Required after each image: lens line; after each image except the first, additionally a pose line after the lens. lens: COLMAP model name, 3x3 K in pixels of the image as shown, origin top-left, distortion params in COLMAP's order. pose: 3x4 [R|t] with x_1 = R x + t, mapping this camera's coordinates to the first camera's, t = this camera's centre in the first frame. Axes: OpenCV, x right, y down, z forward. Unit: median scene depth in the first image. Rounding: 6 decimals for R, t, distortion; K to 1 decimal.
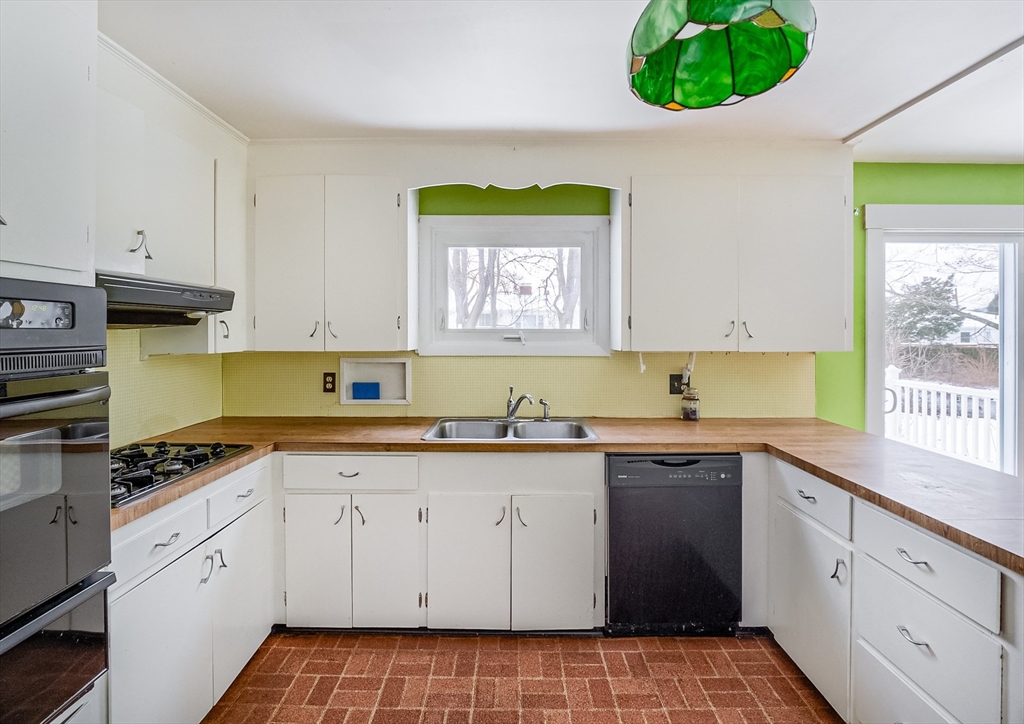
lens RADIAL K [[488.7, 0, 511.9], [0, 488.7, 336.5], [0, 0, 1]] dist [-0.017222, 0.001210]
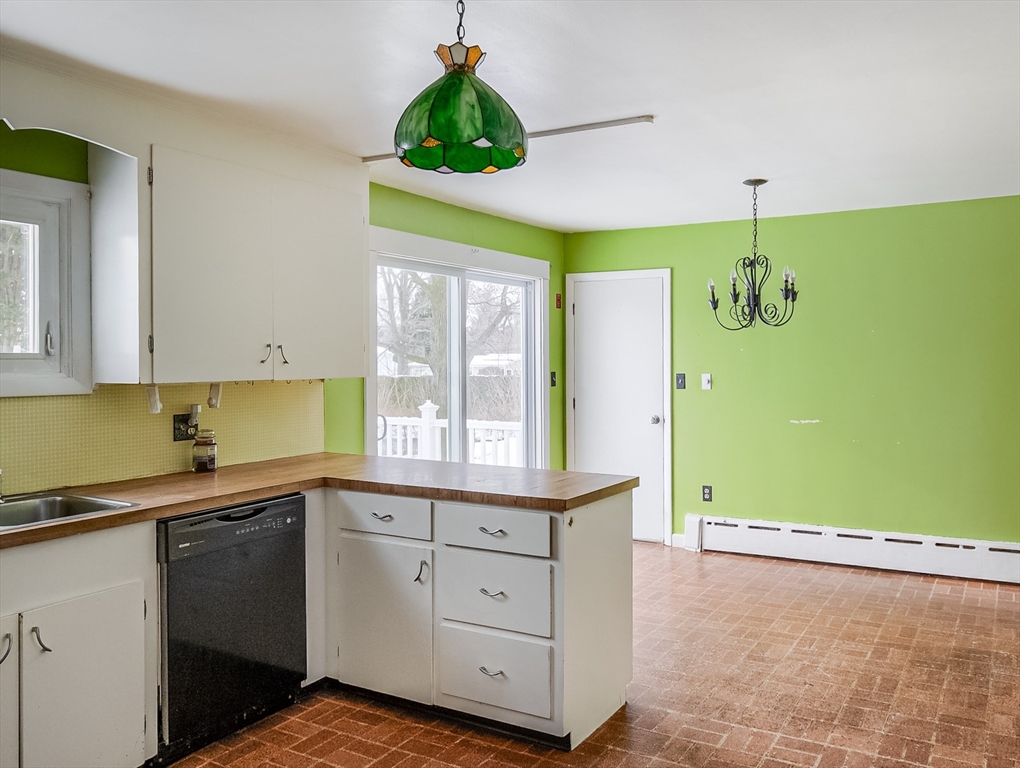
lens RADIAL K [[856.2, 0, 510.0], [0, 856.2, 384.0], [0, 0, 1]] dist [-0.004311, -0.006368]
pose [[0.512716, -0.028076, 0.858099, -0.645674], [0.010989, 0.999598, 0.026139, 0.003082], [-0.858488, -0.003973, 0.512818, -0.130248]]
